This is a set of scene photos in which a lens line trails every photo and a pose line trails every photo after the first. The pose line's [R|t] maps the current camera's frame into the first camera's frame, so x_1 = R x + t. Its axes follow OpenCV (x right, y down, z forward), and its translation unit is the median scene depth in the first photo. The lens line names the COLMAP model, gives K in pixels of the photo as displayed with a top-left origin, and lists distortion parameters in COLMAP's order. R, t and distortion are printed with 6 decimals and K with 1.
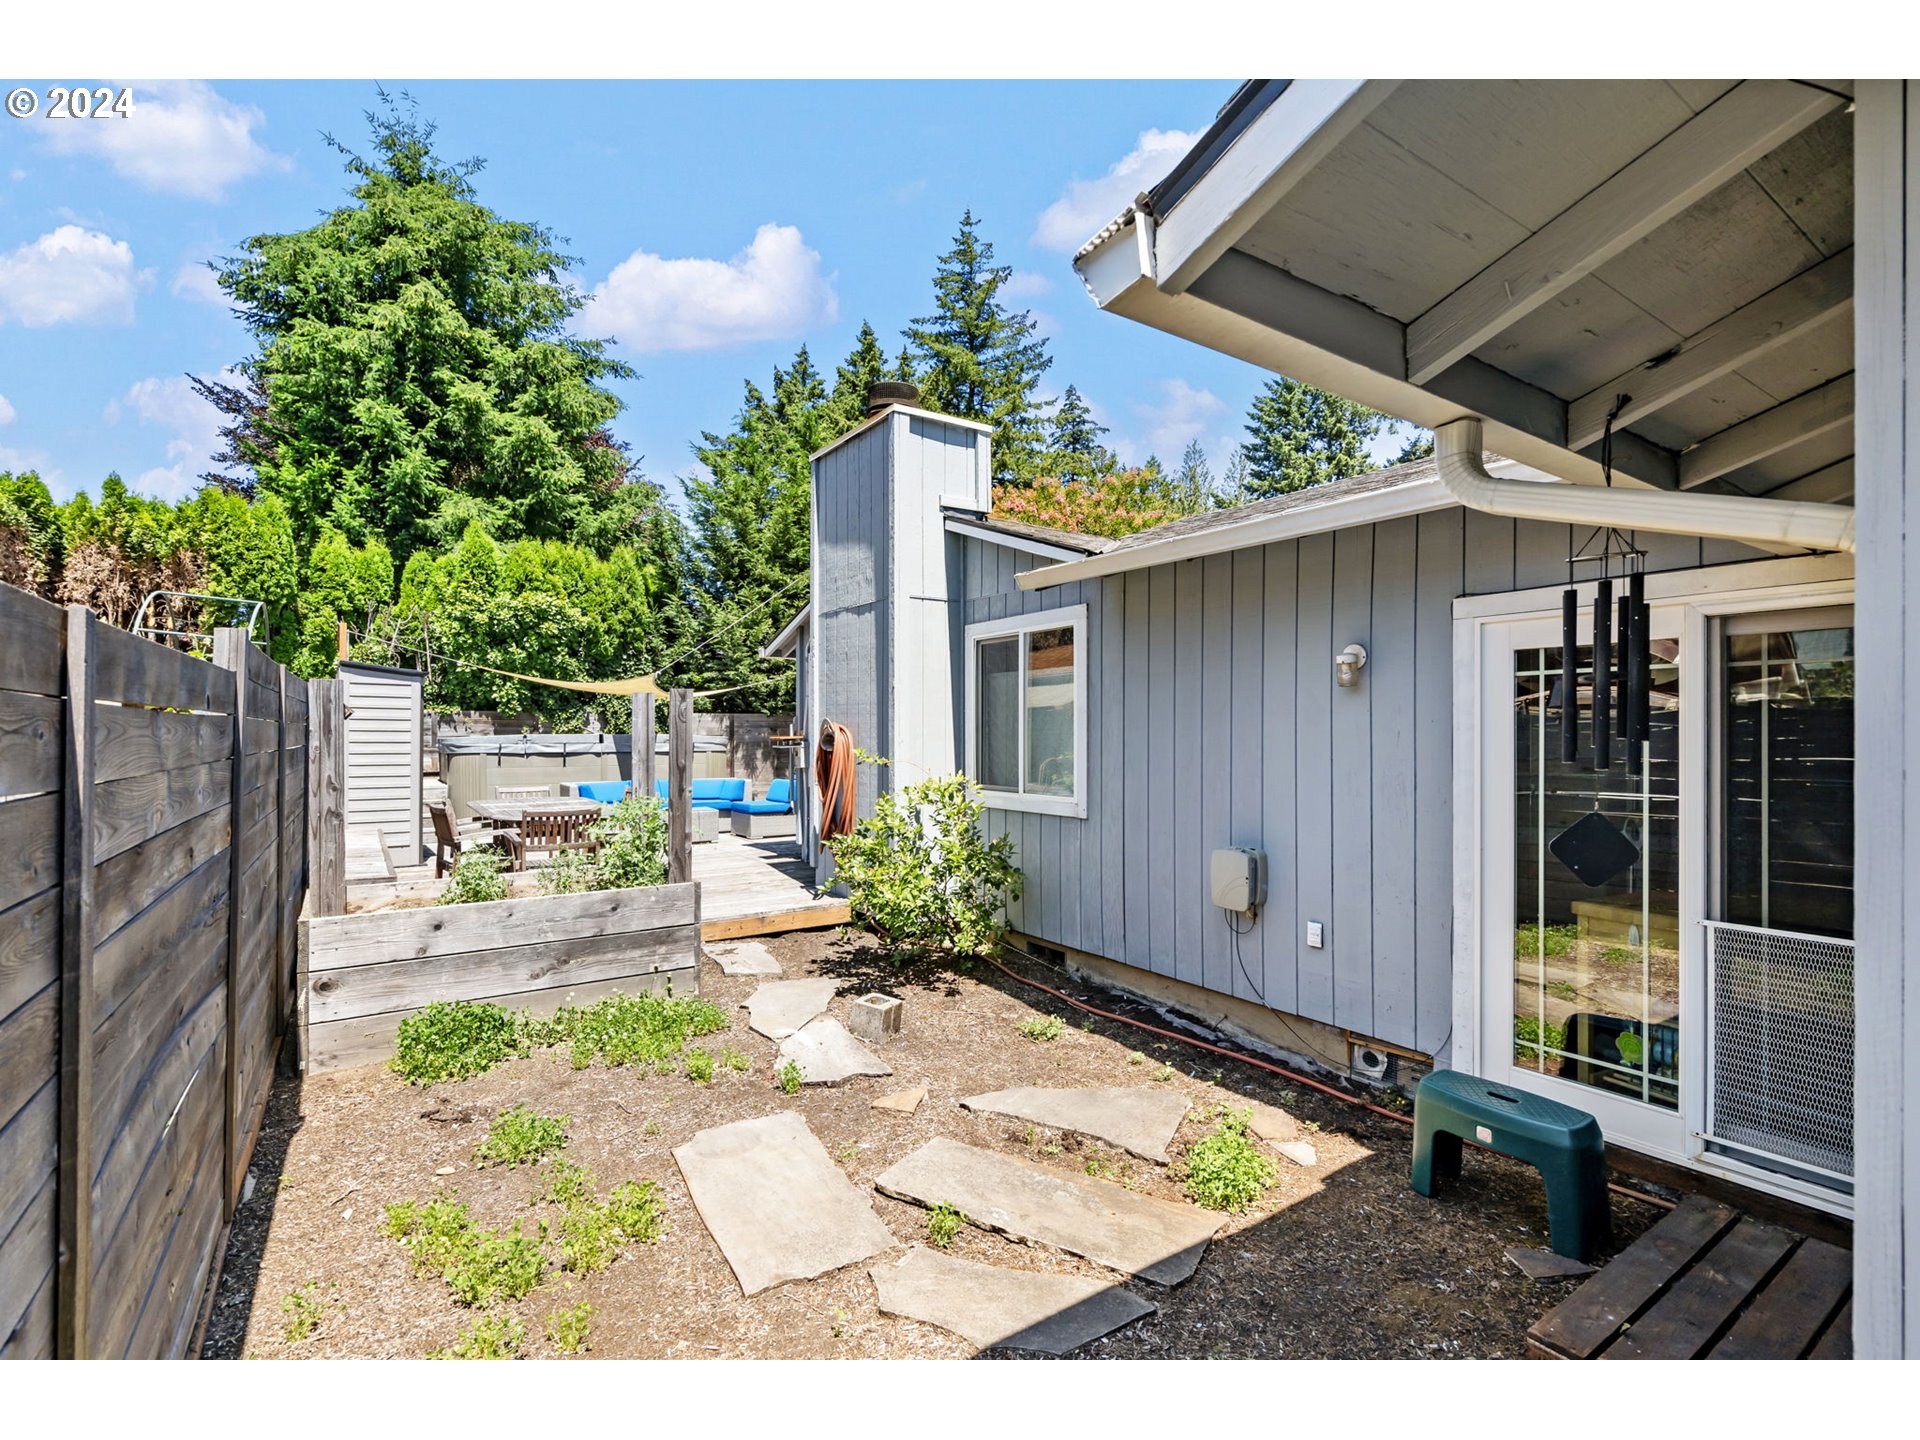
lens RADIAL K [[894.2, 0, 960.9], [0, 894.2, 727.4], [0, 0, 1]] dist [-0.000340, -0.000089]
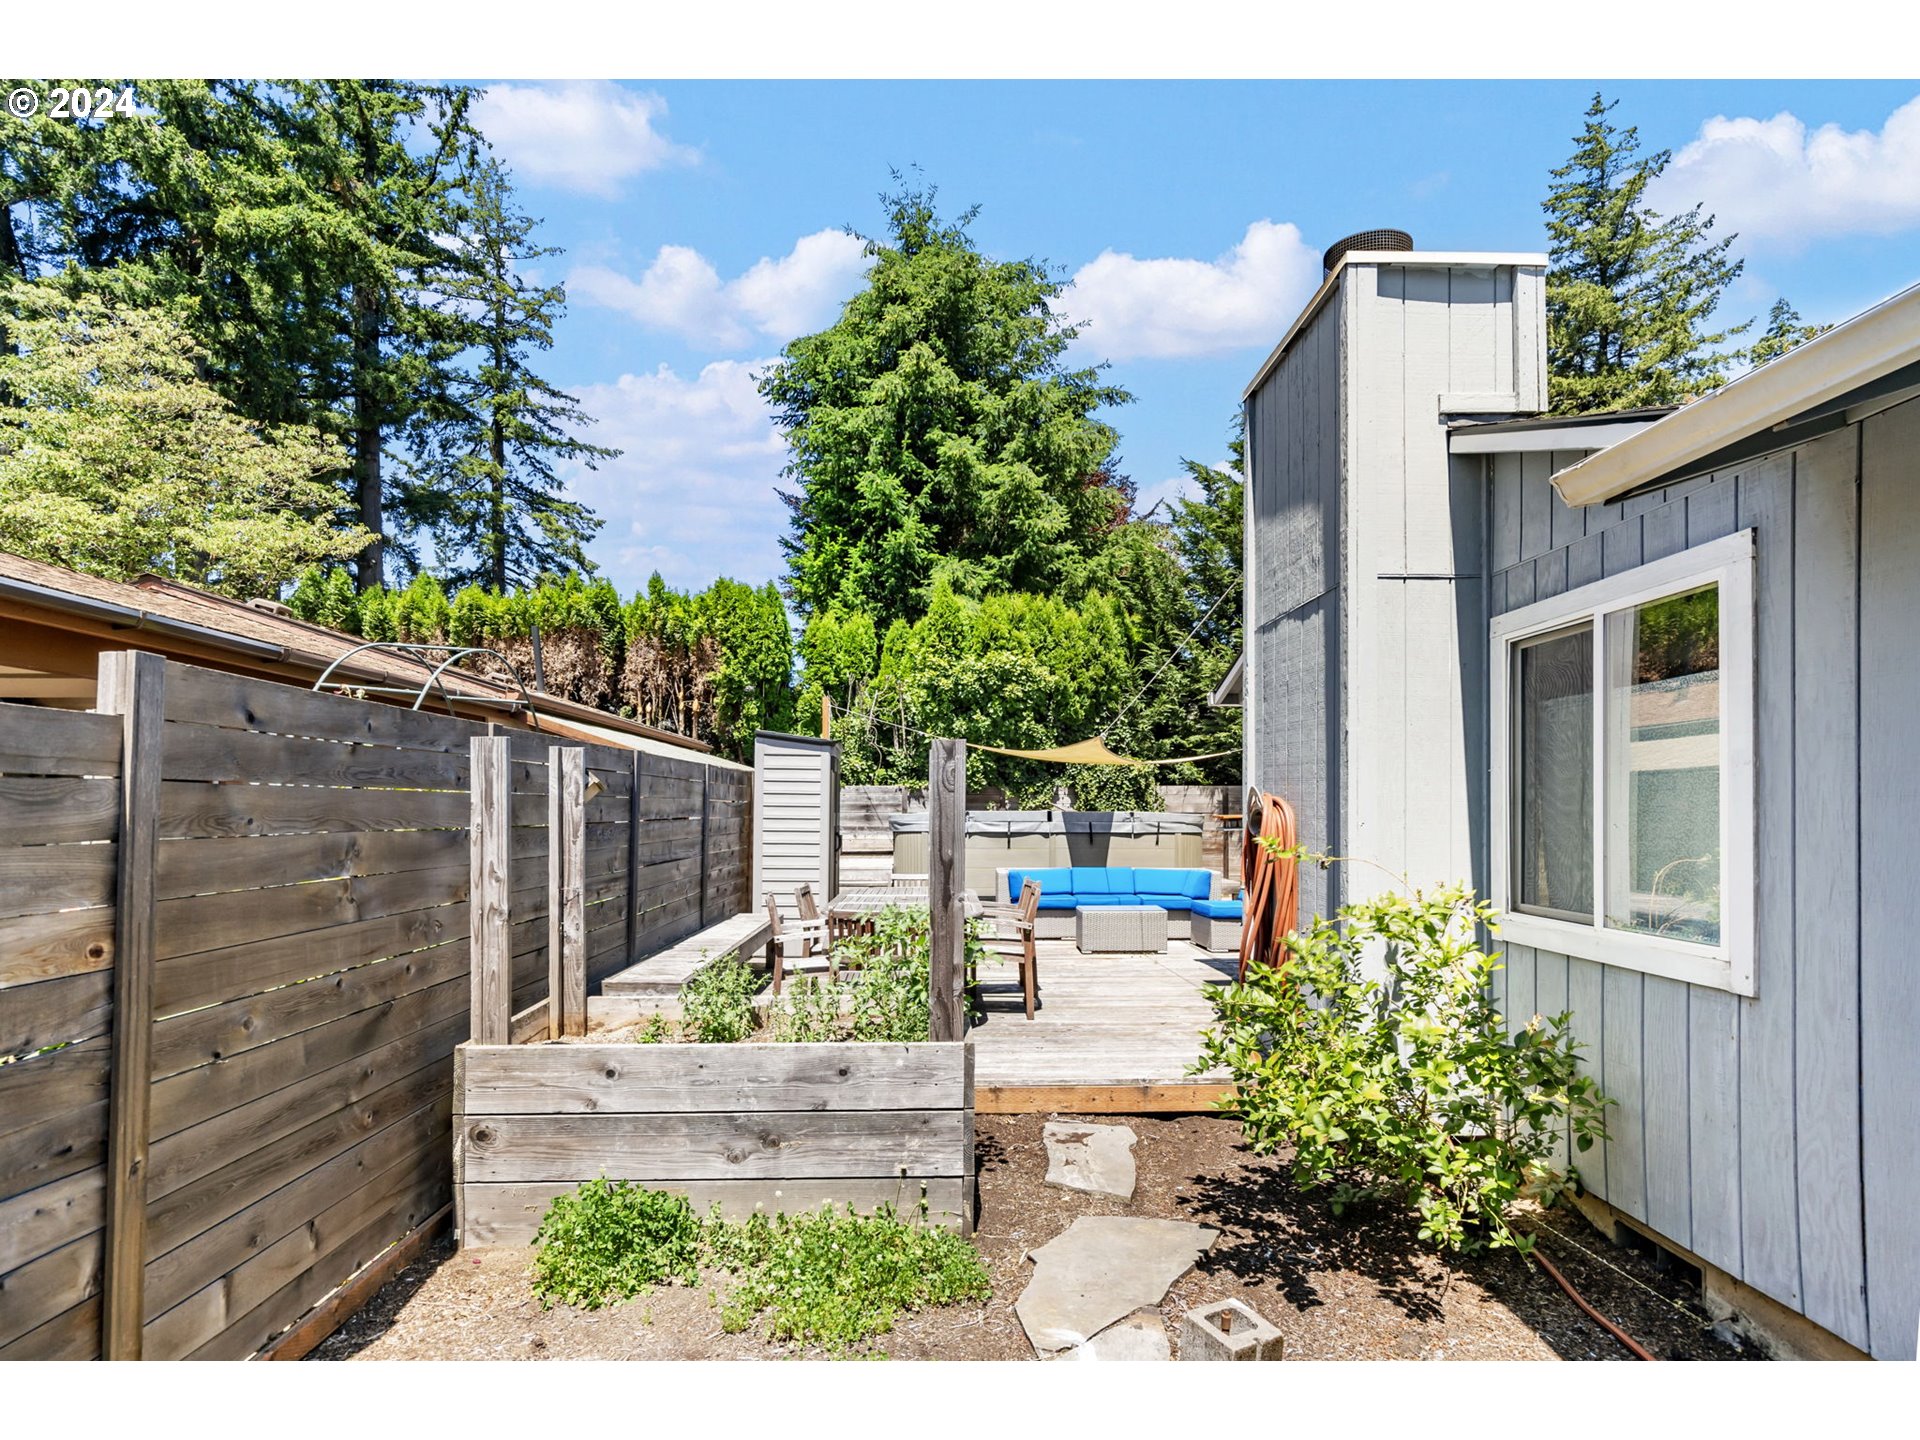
lens RADIAL K [[1003.4, 0, 967.1], [0, 1003.4, 799.7], [0, 0, 1]] dist [0.002795, 0.000308]
pose [[0.846917, -0.002617, -0.531718, 0.027202], [0.000180, 0.999989, -0.004635, 0.001202], [0.531724, 0.003830, 0.846909, 0.130137]]
